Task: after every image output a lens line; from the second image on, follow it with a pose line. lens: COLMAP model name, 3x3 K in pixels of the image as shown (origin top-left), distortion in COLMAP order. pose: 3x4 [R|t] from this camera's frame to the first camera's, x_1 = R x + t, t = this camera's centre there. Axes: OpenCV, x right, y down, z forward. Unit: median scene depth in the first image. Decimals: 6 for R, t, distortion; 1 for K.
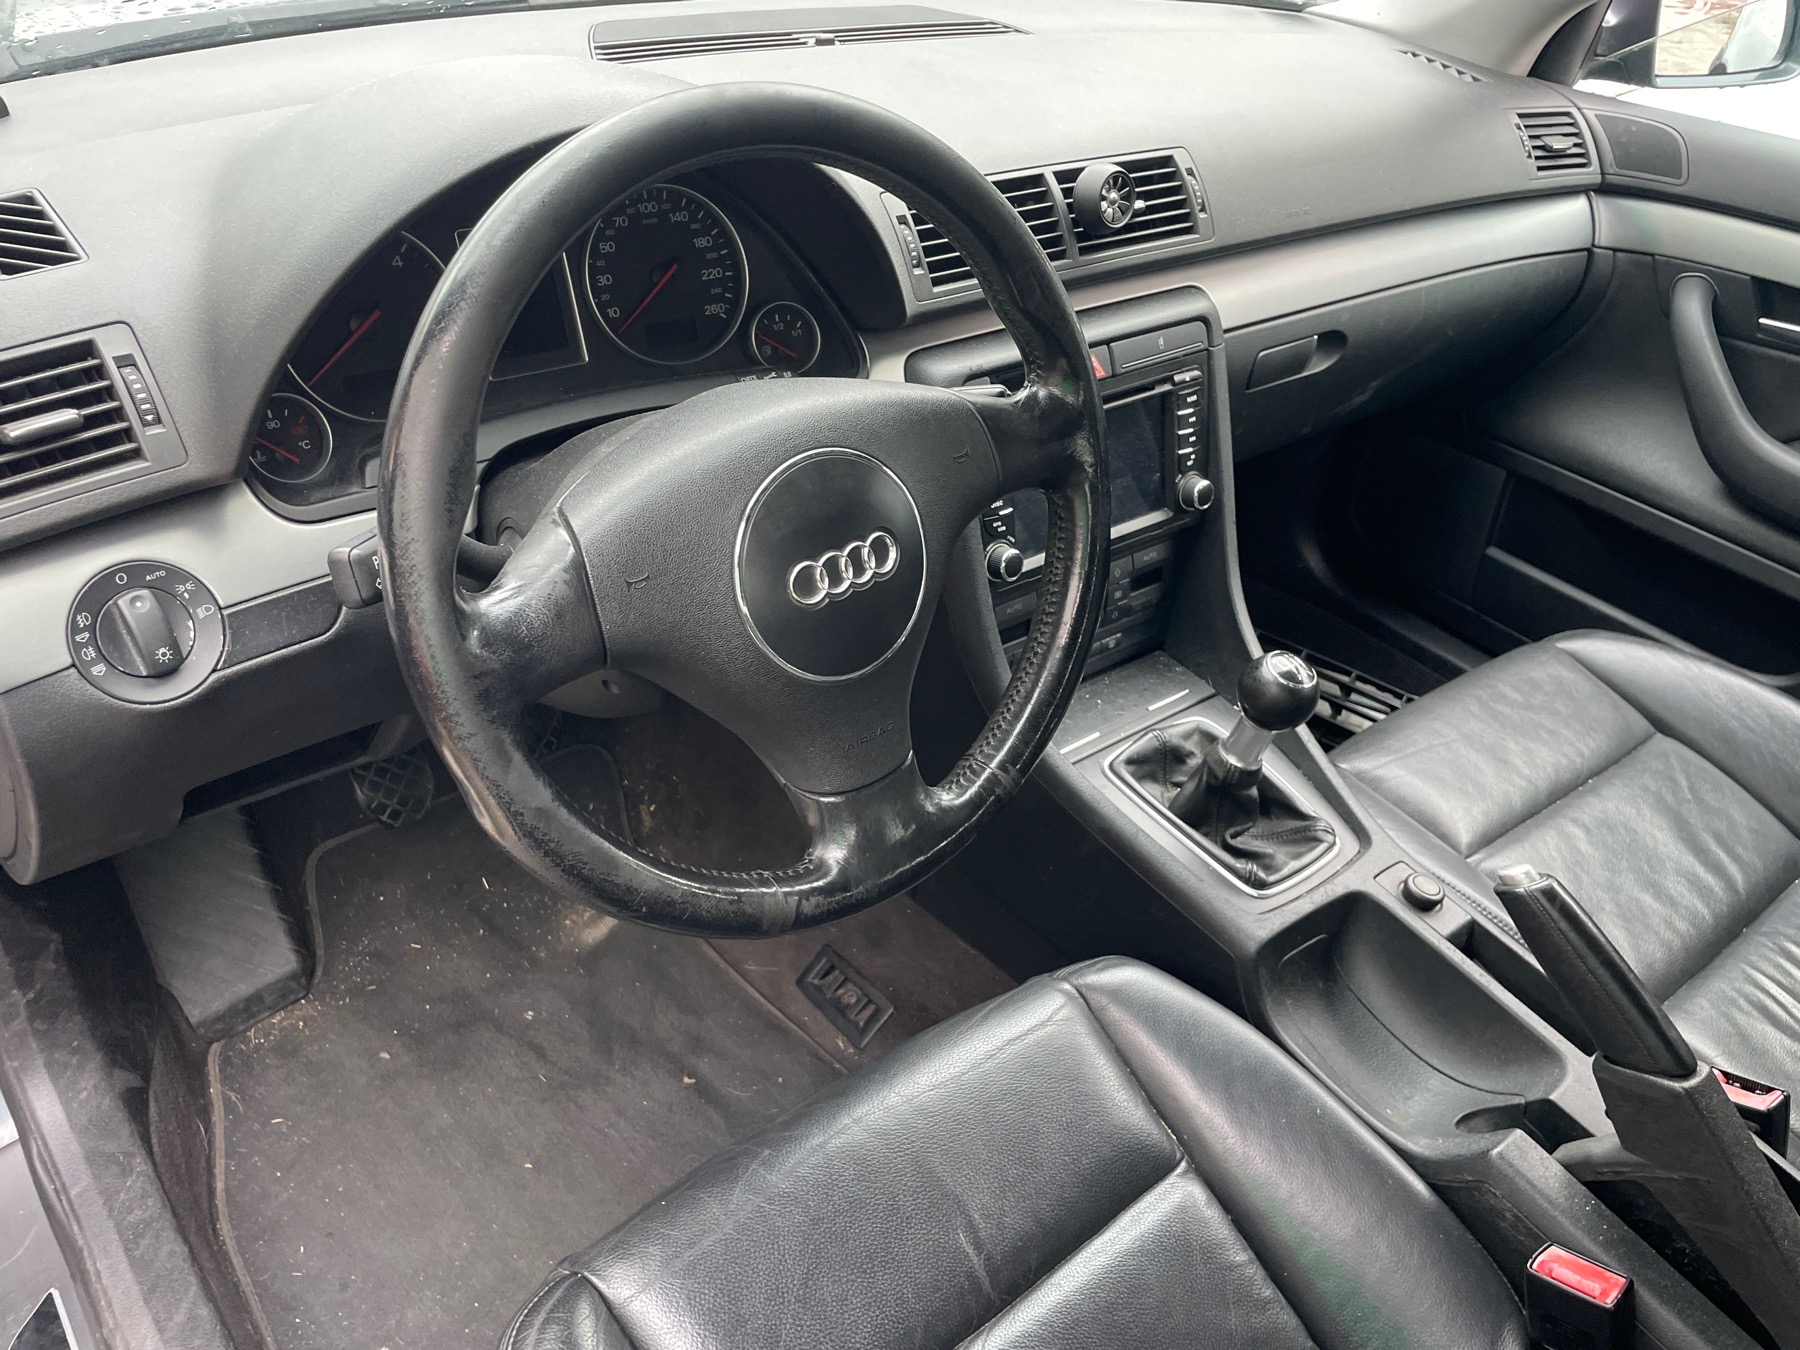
lens RADIAL K [[1367.0, 0, 906.7], [0, 1367.0, 681.7], [0, 0, 1]] dist [0.067676, -0.096119]
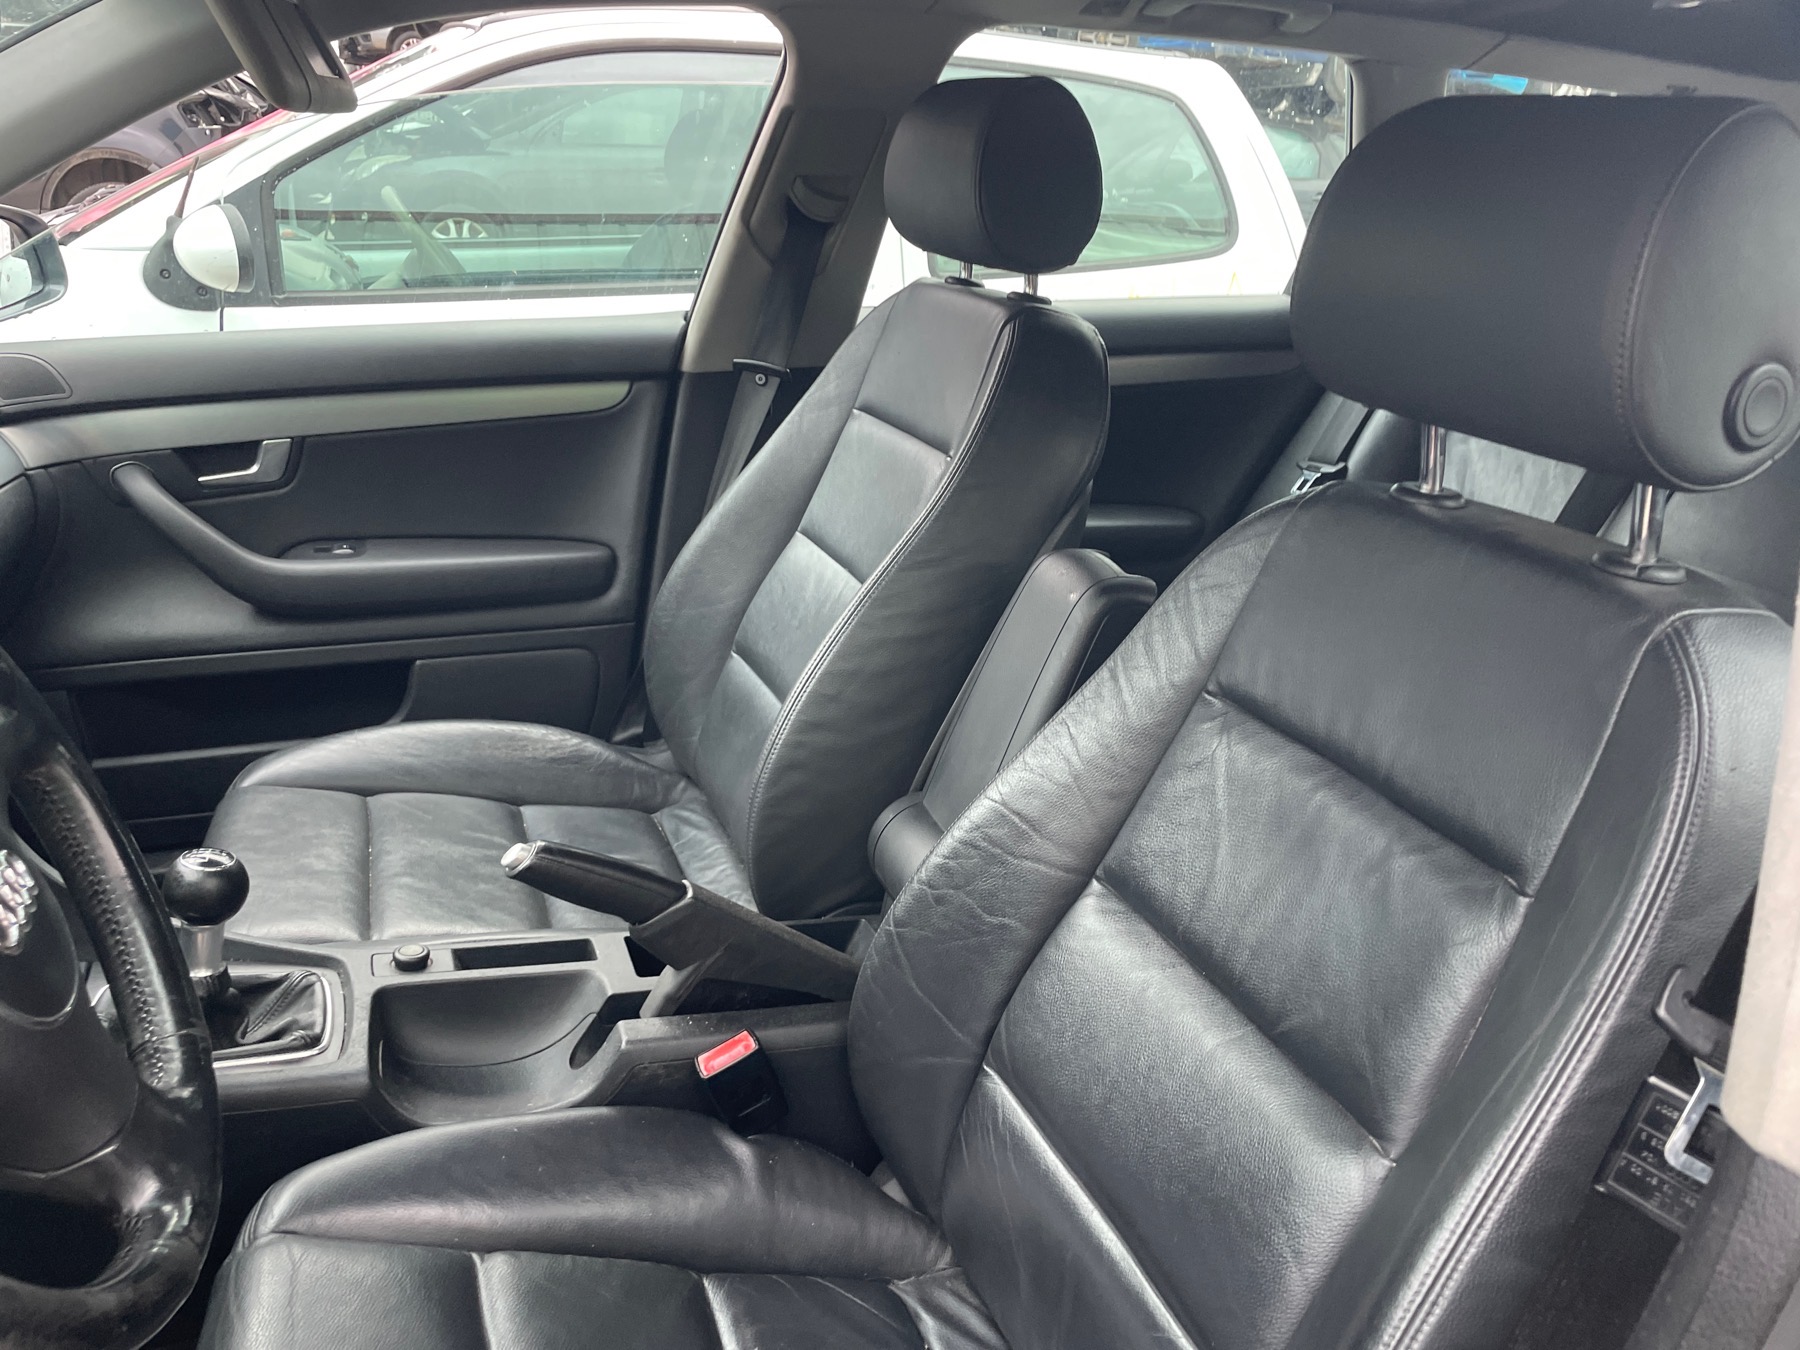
lens RADIAL K [[1367.0, 0, 906.7], [0, 1367.0, 681.7], [0, 0, 1]] dist [0.067676, -0.096119]
pose [[0.311364, -0.416535, 0.854138, -0.351718], [0.541809, 0.816228, 0.200539, -0.038120], [-0.780702, 0.400338, 0.479826, 0.038811]]
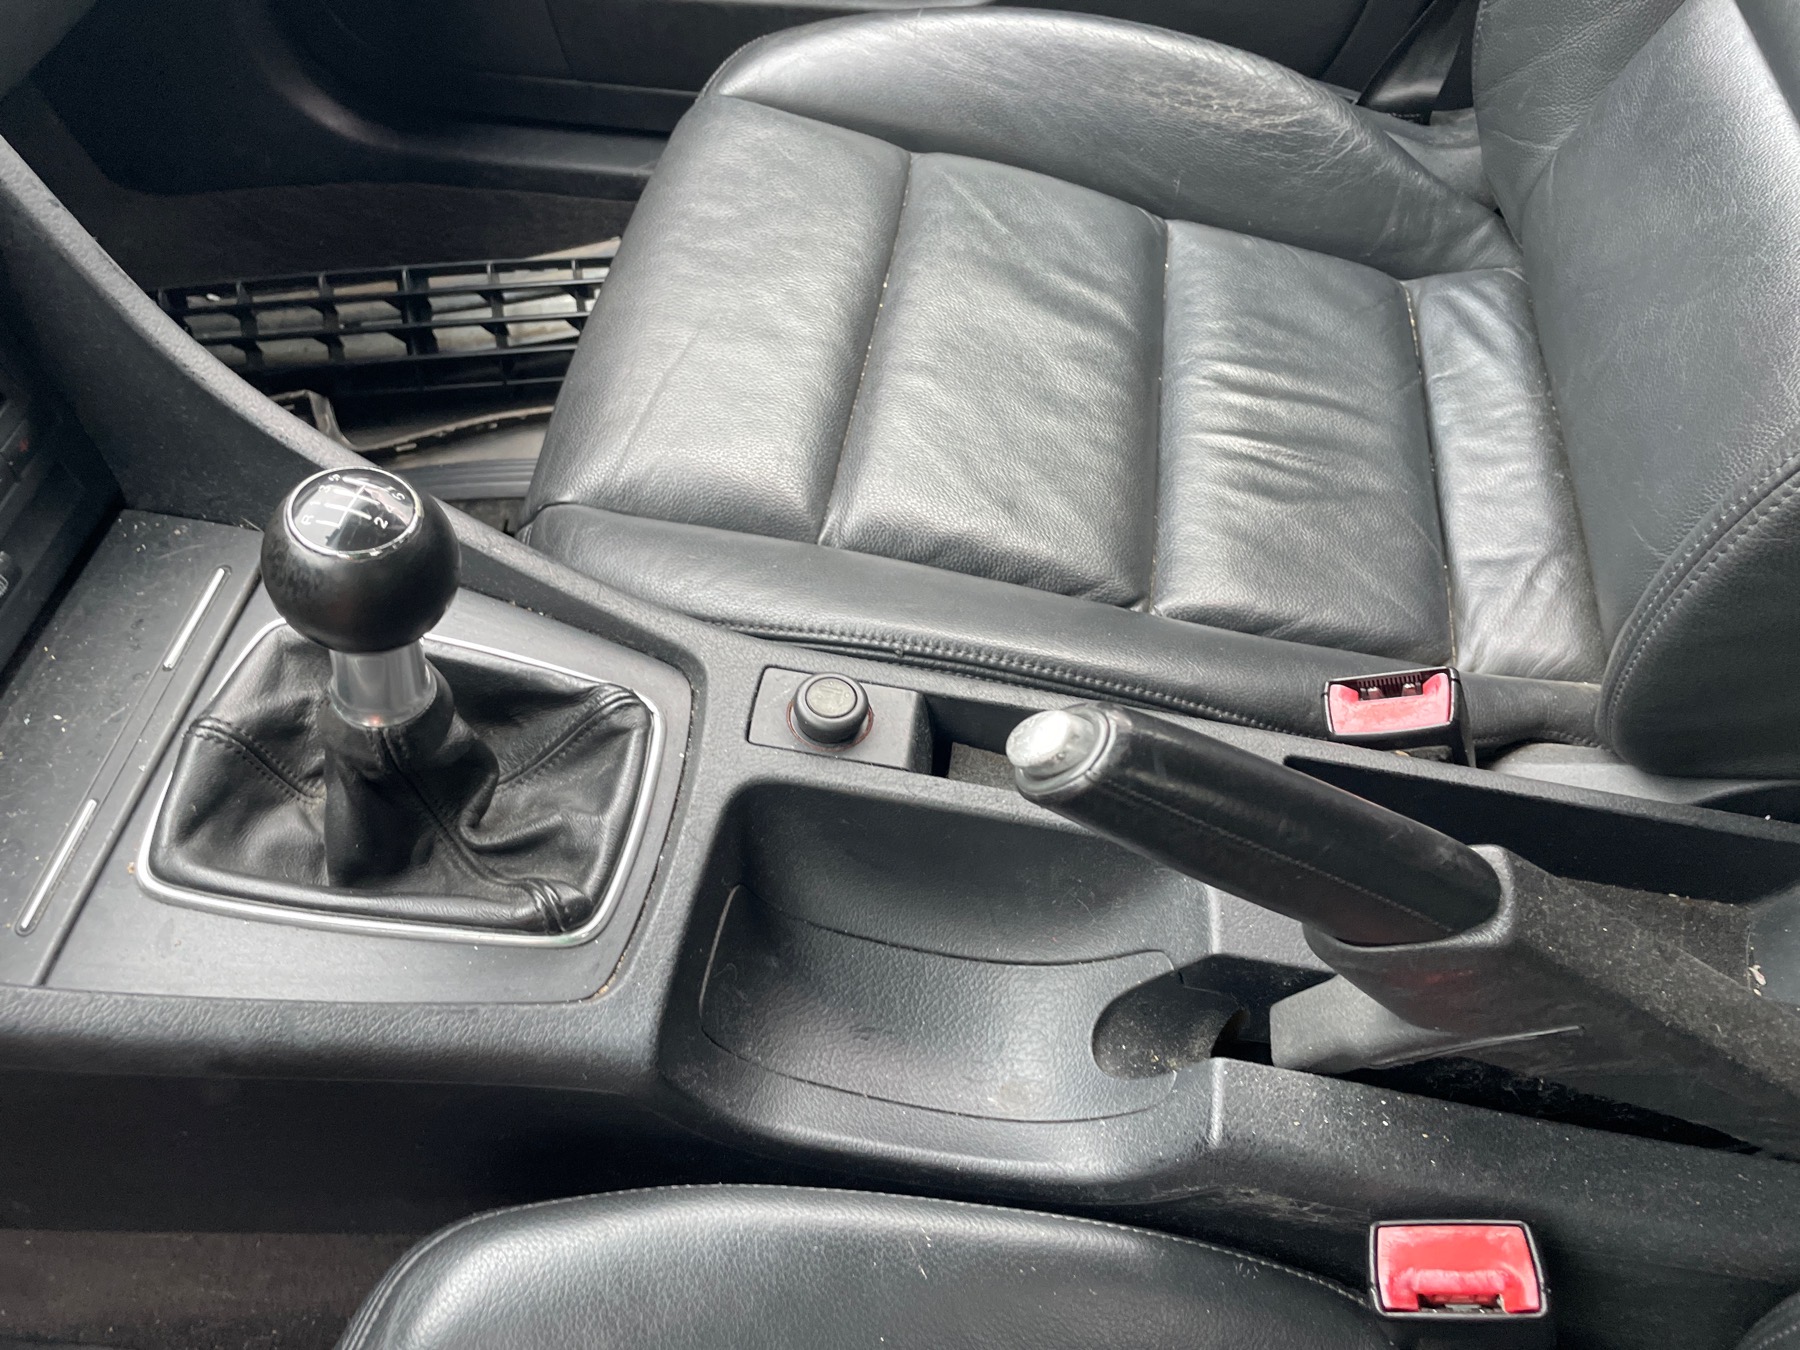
lens RADIAL K [[1382.1, 0, 888.5], [0, 1382.1, 669.4], [0, 0, 1]] dist [0.074981, -0.104040]
pose [[0.729042, -0.602362, 0.325049, 0.211051], [0.461856, 0.783409, 0.415885, -0.066382], [-0.505160, -0.153072, 0.849342, 0.501609]]
